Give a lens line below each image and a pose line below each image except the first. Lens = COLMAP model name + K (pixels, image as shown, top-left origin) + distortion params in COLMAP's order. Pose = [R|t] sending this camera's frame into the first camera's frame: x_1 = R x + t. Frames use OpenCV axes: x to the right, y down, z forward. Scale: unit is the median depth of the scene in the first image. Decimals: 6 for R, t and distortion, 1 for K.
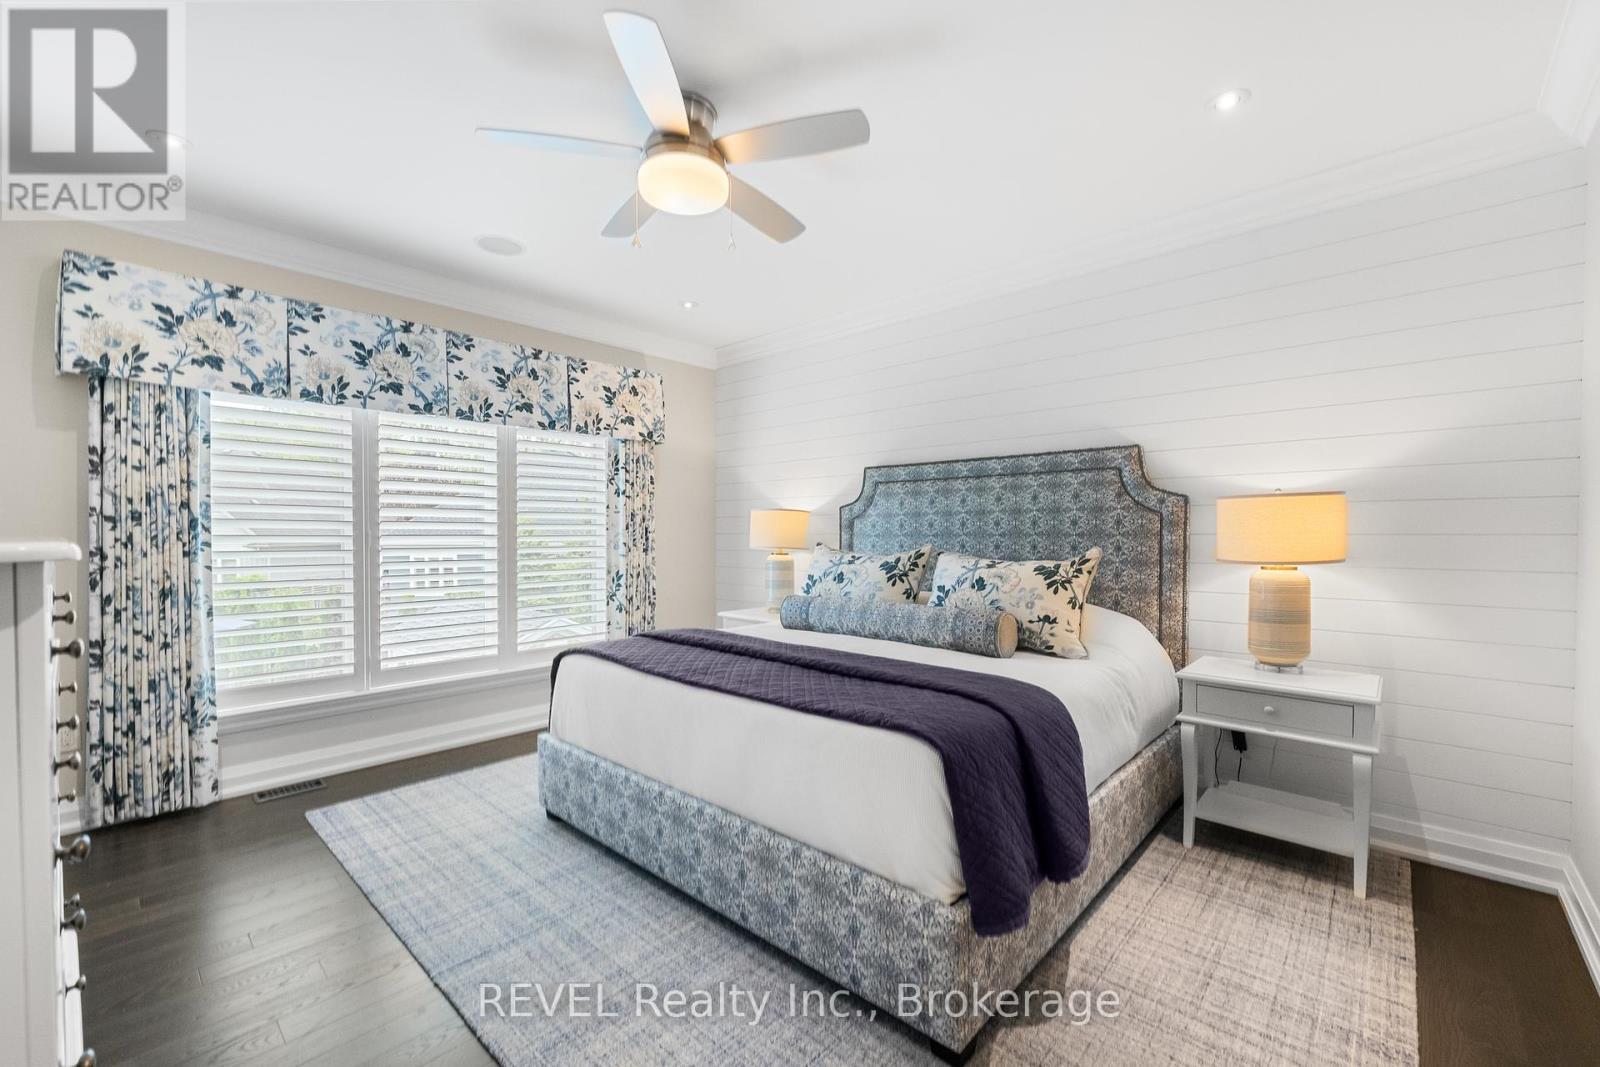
lens RADIAL K [[647.8, 0, 811.7], [0, 647.8, 538.8], [0, 0, 1]] dist [0.000311, -0.000688]
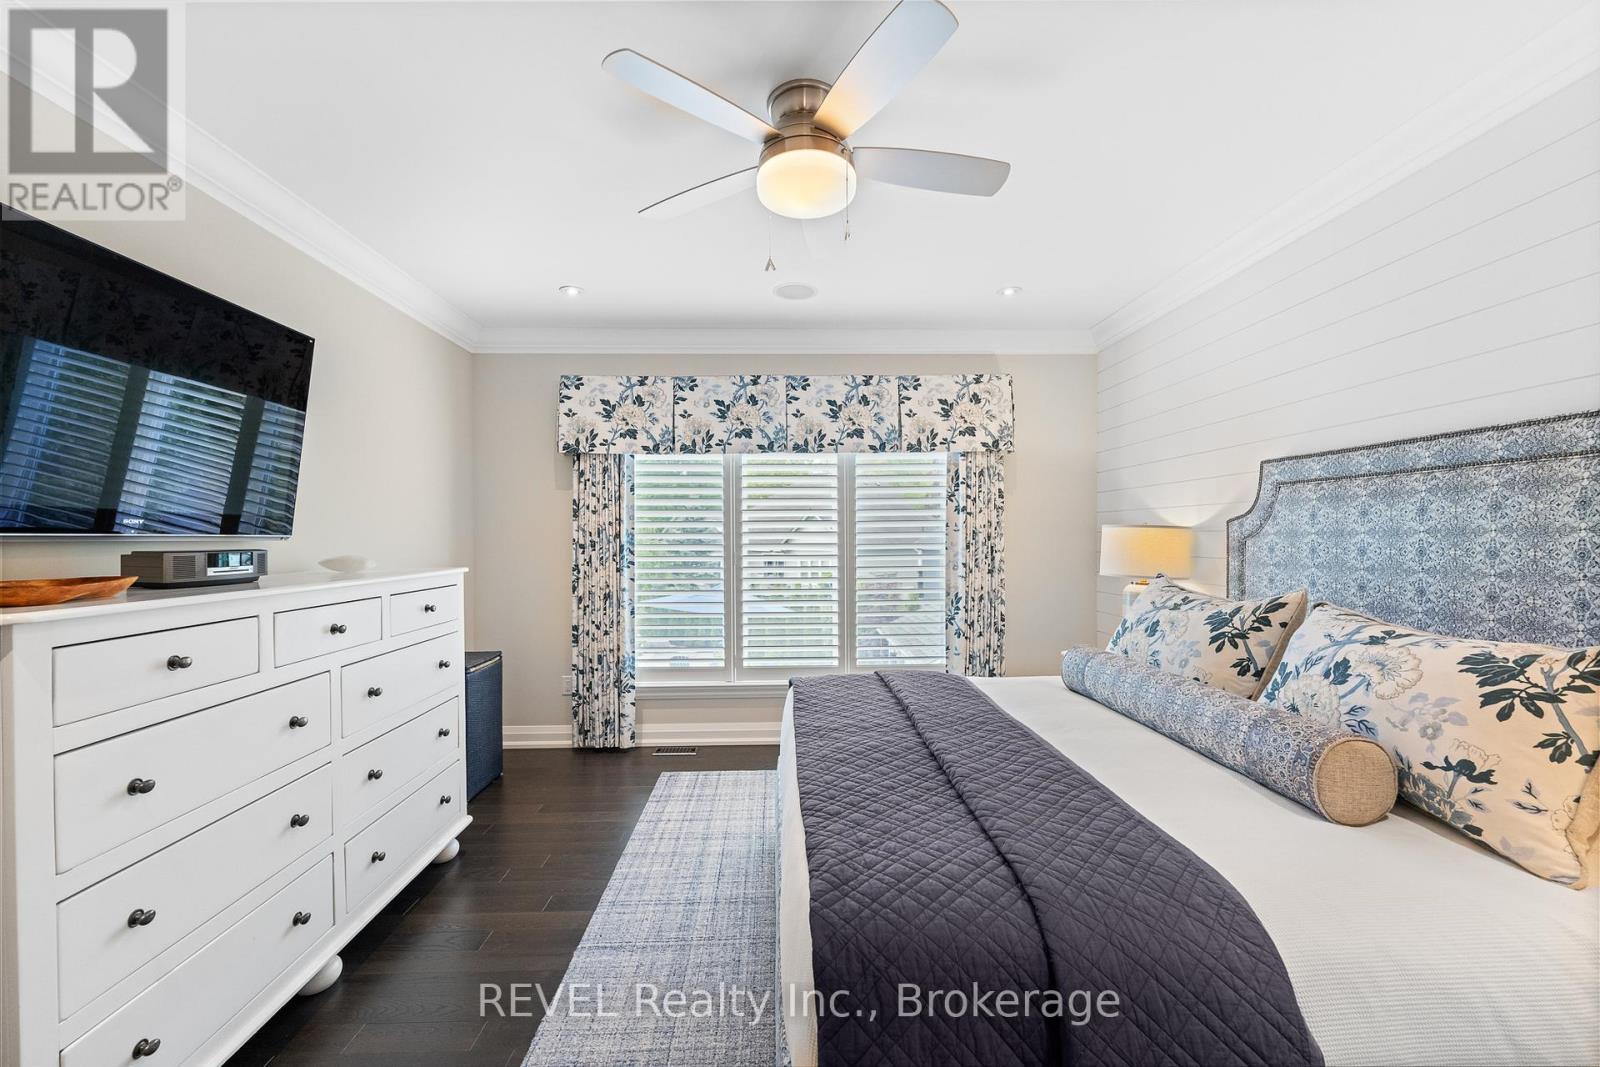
lens RADIAL K [[647.8, 0, 799.0], [0, 647.8, 535.8], [0, 0, 1]] dist [0.000311, -0.000688]
pose [[0.695887, -0.004047, -0.718140, 0.309786], [-0.000604, 0.999980, -0.006221, -0.039308], [0.718151, 0.004763, 0.695871, 0.261551]]
